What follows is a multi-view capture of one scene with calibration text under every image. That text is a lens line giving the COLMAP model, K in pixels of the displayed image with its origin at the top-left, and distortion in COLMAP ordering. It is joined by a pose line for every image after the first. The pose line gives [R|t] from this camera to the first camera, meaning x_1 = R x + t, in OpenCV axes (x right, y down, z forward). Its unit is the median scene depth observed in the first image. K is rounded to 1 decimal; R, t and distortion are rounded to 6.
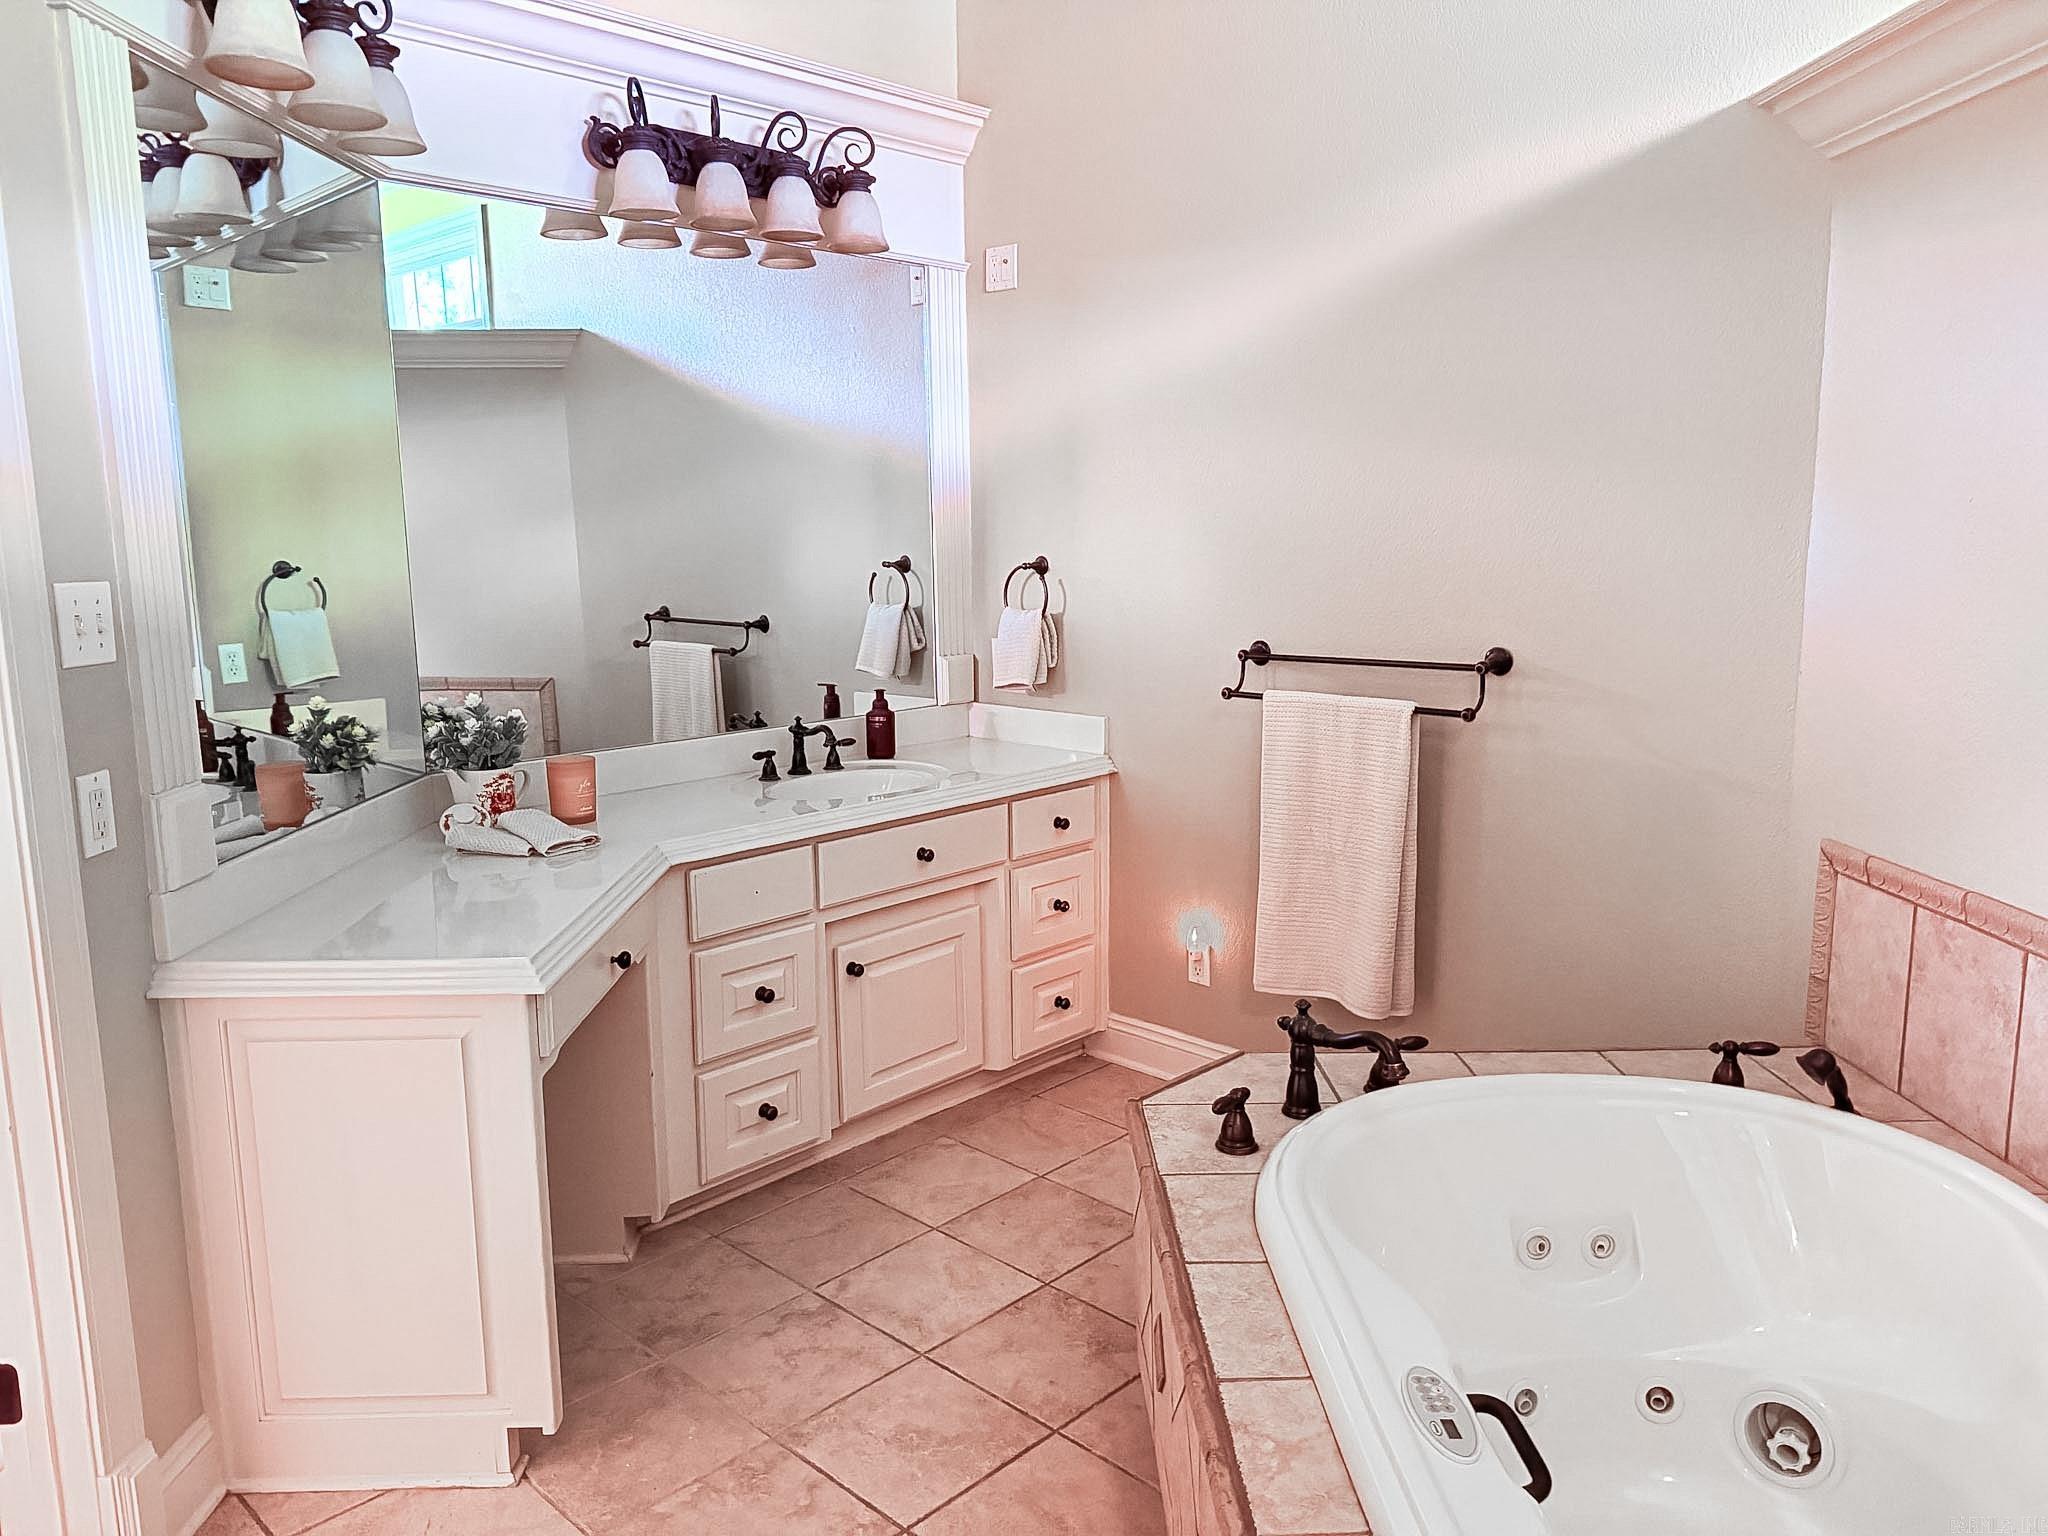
lens RADIAL K [[1439.2, 0, 1024.2], [0, 1439.2, 758.7], [0, 0, 1]] dist [0.026265, -0.014324]
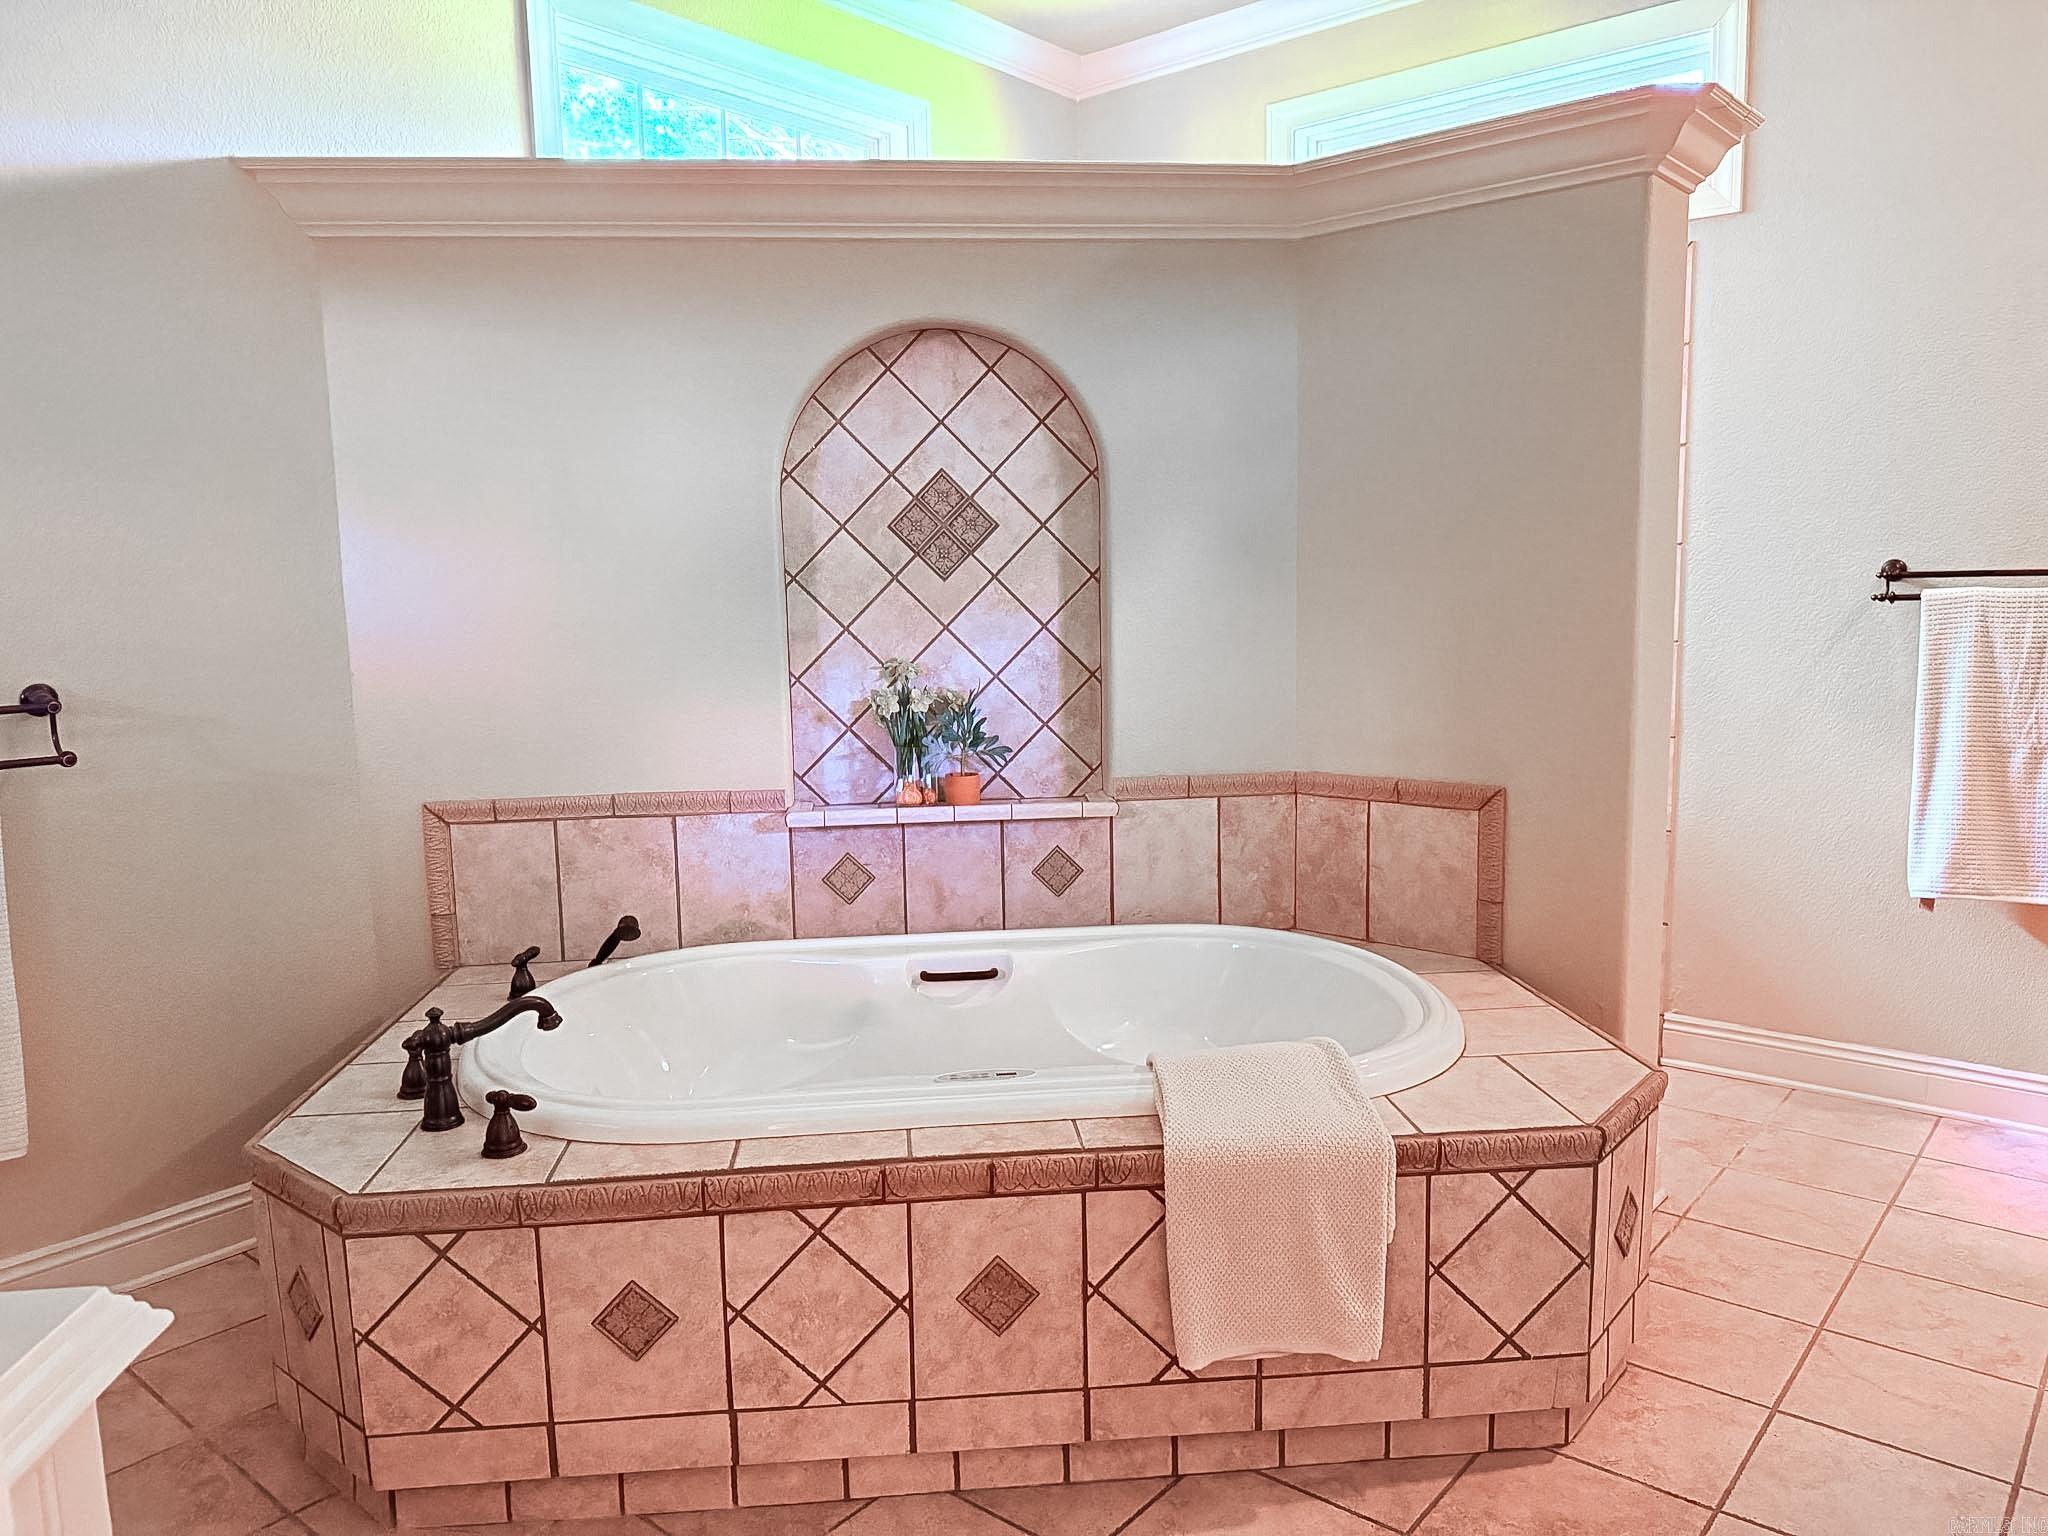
lens RADIAL K [[1439.2, 0, 1024.7], [0, 1439.2, 771.3], [0, 0, 1]] dist [0.026265, -0.014324]
pose [[-0.007556, -0.139150, 0.990242, -0.706788], [0.179899, 0.973924, 0.138230, -0.050947], [-0.983656, 0.179188, 0.017674, 0.508927]]
